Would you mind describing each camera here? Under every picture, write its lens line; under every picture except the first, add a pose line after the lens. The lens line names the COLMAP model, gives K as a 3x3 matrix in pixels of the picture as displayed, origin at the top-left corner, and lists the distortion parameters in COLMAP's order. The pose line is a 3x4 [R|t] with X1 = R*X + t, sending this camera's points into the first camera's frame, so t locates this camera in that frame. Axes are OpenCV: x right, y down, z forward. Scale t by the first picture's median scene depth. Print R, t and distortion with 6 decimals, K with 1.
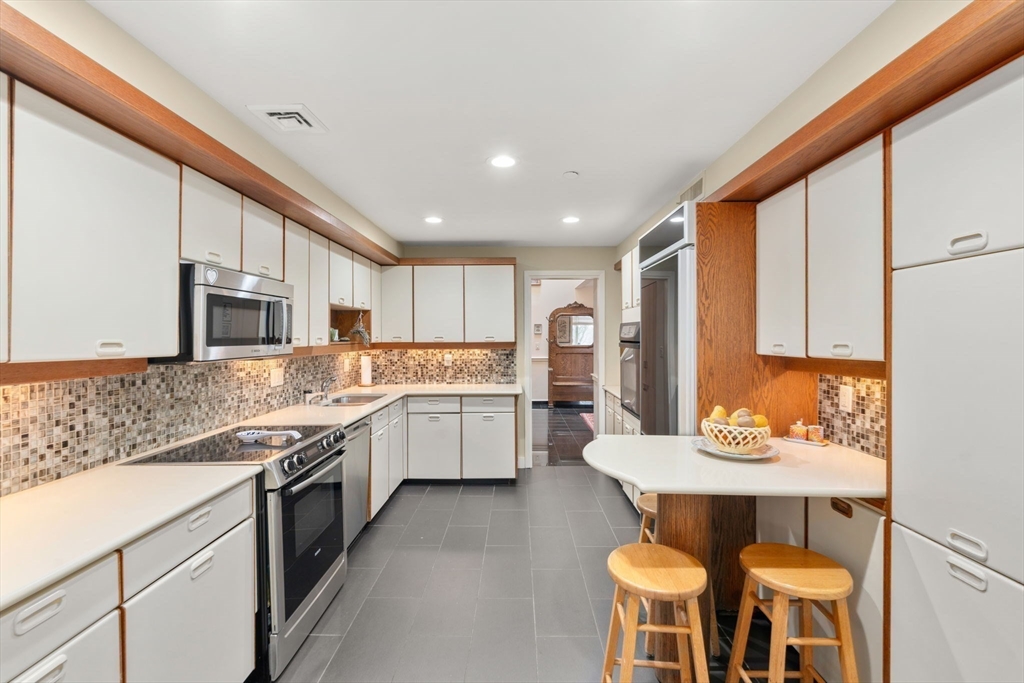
lens RADIAL K [[451.5, 0, 508.2], [0, 451.5, 335.4], [0, 0, 1]] dist [-0.003949, 0.000020]
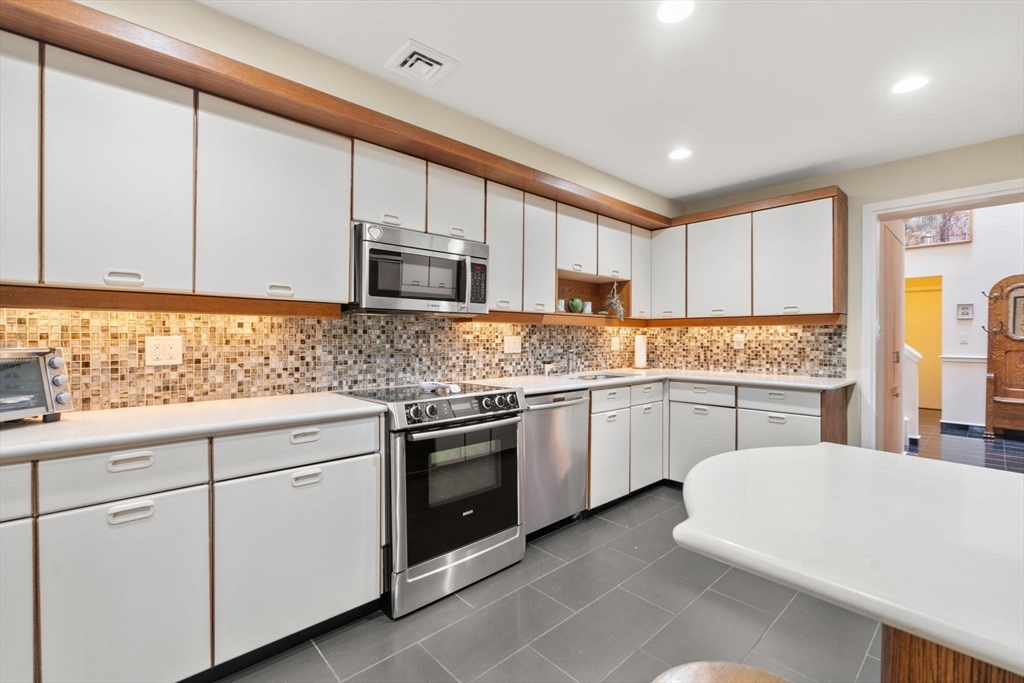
lens RADIAL K [[451.5, 0, 508.2], [0, 451.5, 335.4], [0, 0, 1]] dist [-0.003949, 0.000020]
pose [[0.692258, 0.005802, -0.721627, 0.267996], [-0.007587, 0.999971, 0.000762, 0.083933], [0.721610, 0.004948, 0.692282, 0.326556]]
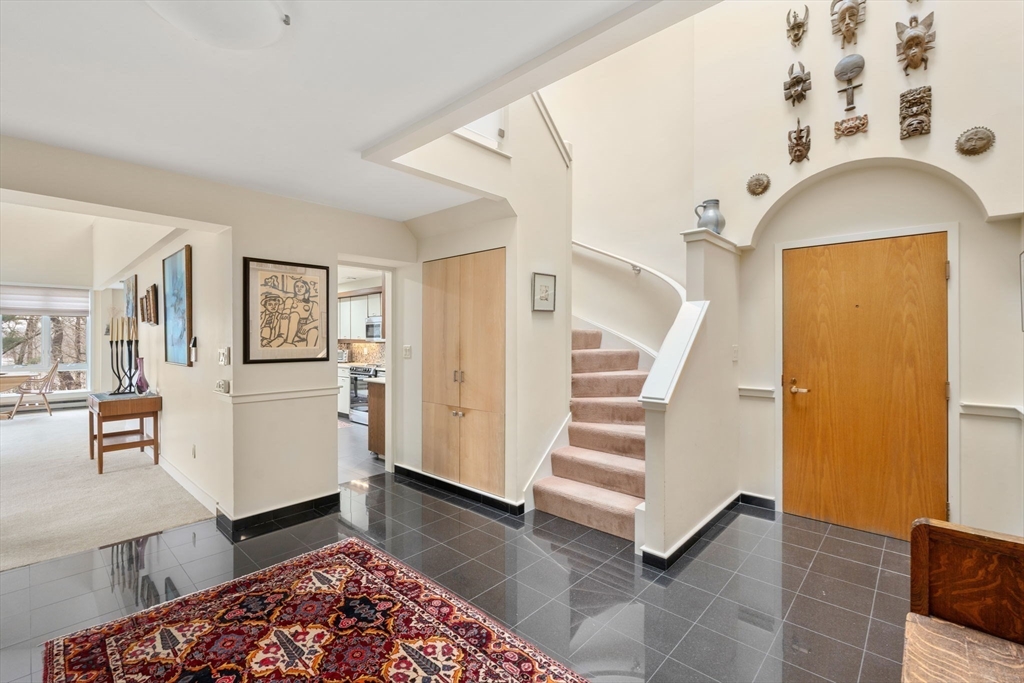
lens RADIAL K [[451.5, 0, 508.2], [0, 451.5, 335.4], [0, 0, 1]] dist [-0.003949, 0.000020]
pose [[-0.666896, 0.002057, -0.745148, 1.079720], [0.001406, 0.999998, 0.001502, -0.000675], [0.745149, -0.000046, -0.666898, 3.302700]]
